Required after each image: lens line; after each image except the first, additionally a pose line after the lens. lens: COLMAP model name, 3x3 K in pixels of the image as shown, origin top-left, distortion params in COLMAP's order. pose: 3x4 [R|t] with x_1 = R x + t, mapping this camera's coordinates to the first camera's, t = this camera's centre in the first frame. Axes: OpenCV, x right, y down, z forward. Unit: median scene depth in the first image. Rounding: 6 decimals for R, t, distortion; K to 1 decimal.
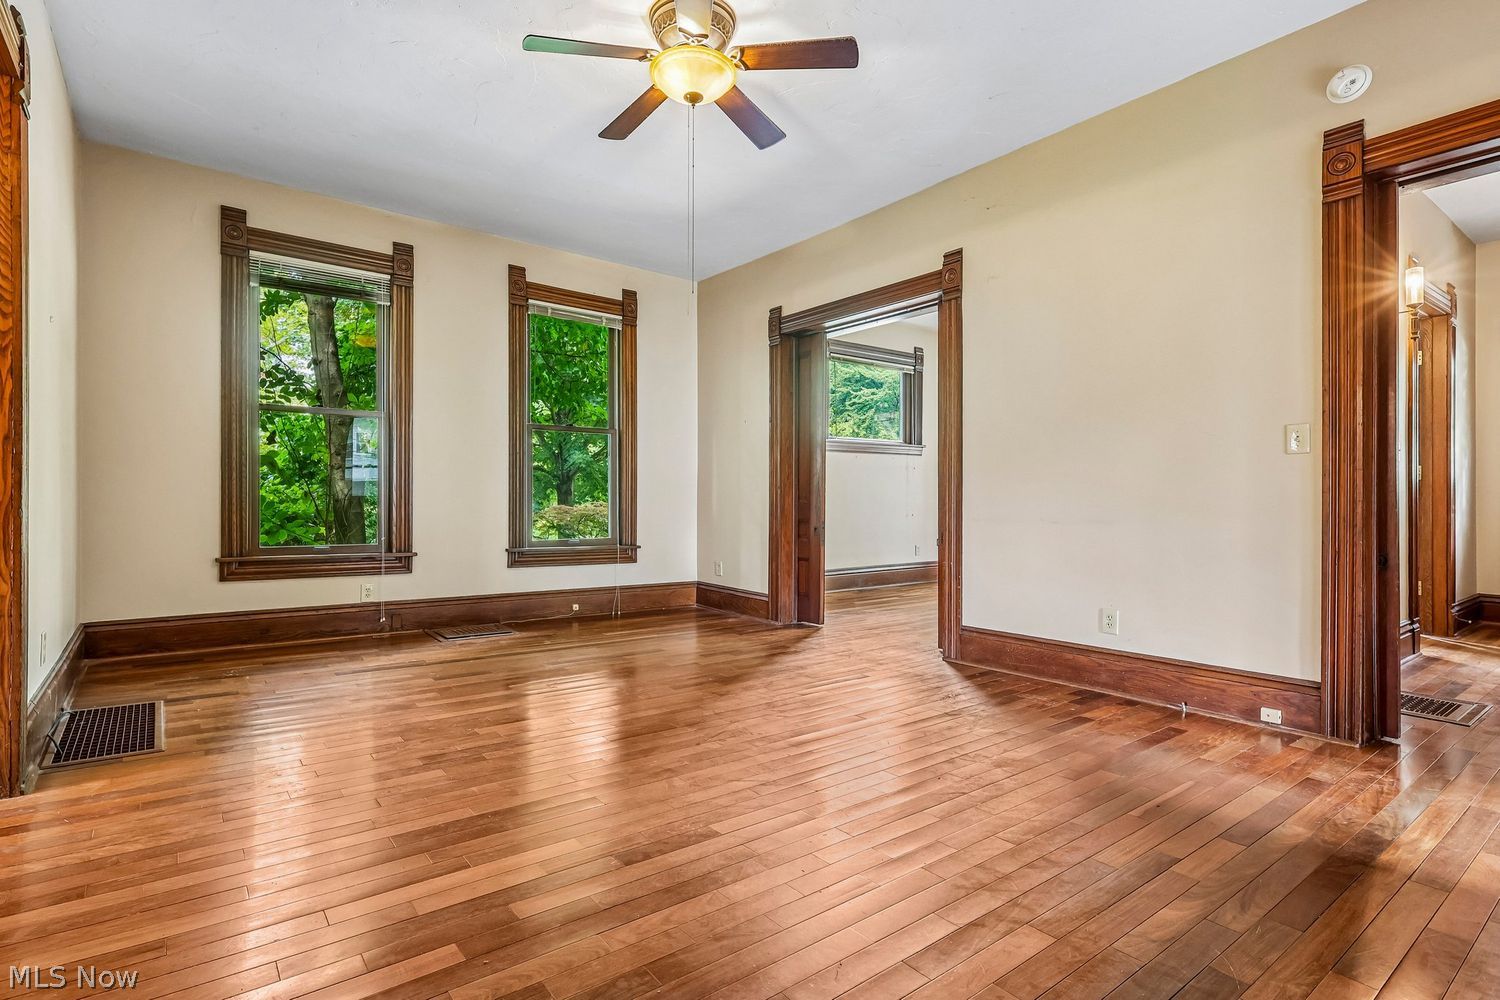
lens RADIAL K [[751.6, 0, 730.1], [0, 751.6, 503.4], [0, 0, 1]] dist [0.000426, 0.000014]
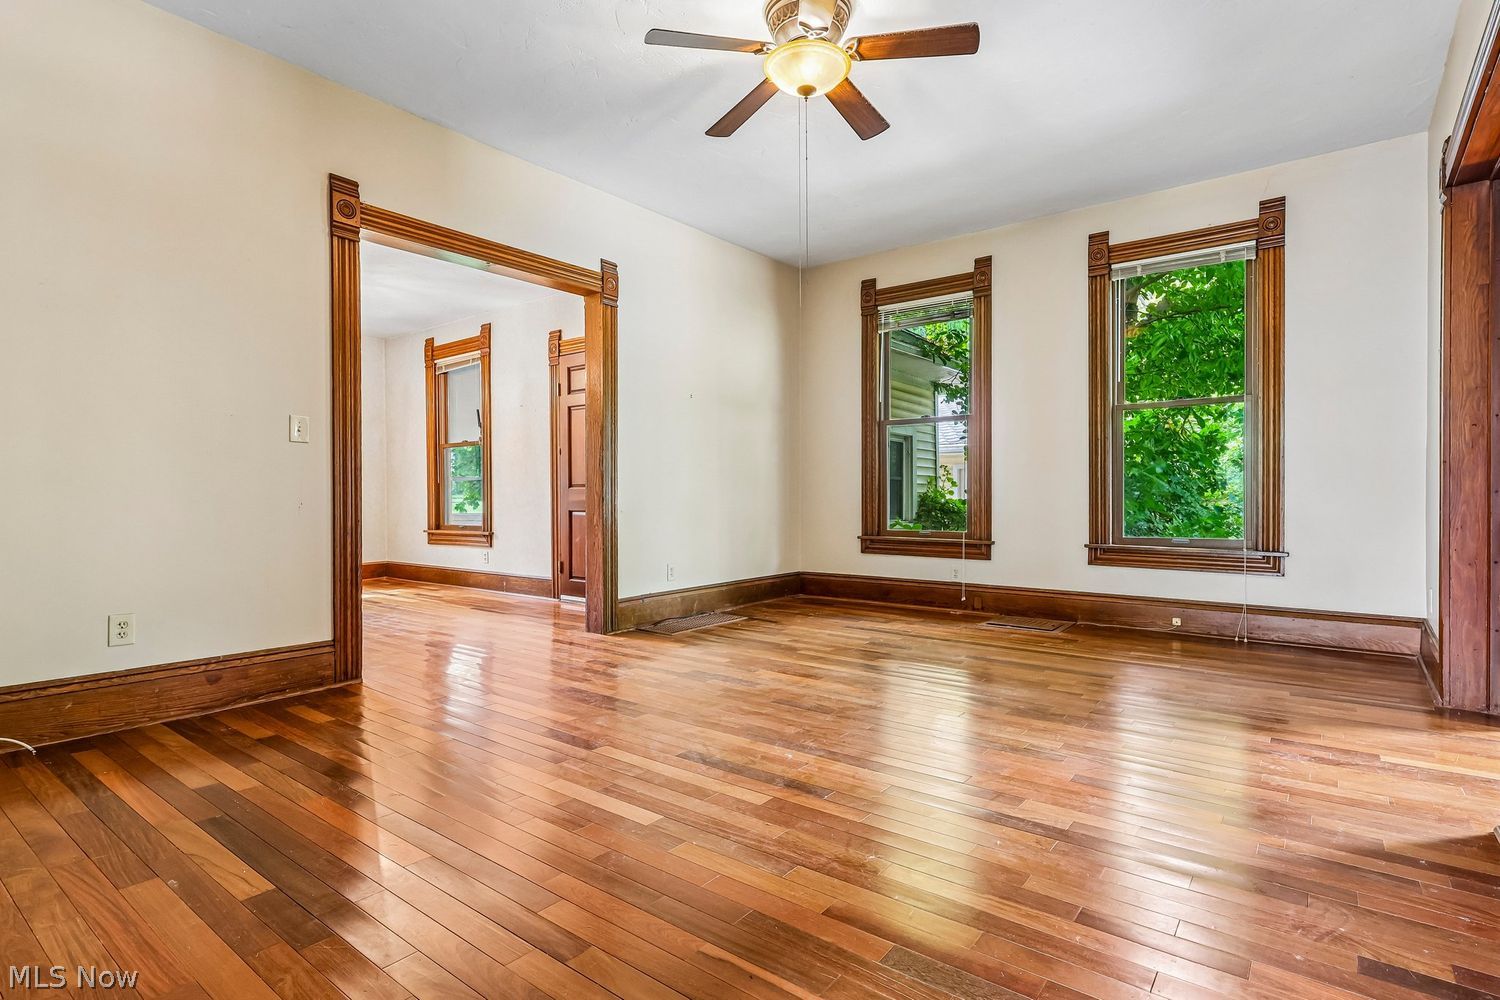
lens RADIAL K [[751.6, 0, 730.1], [0, 751.6, 503.4], [0, 0, 1]] dist [0.000426, 0.000014]
pose [[0.236394, 0.003990, -0.971649, 0.534031], [0.003475, 0.999982, 0.004952, 0.005184], [0.971651, -0.004547, 0.236375, 0.383248]]
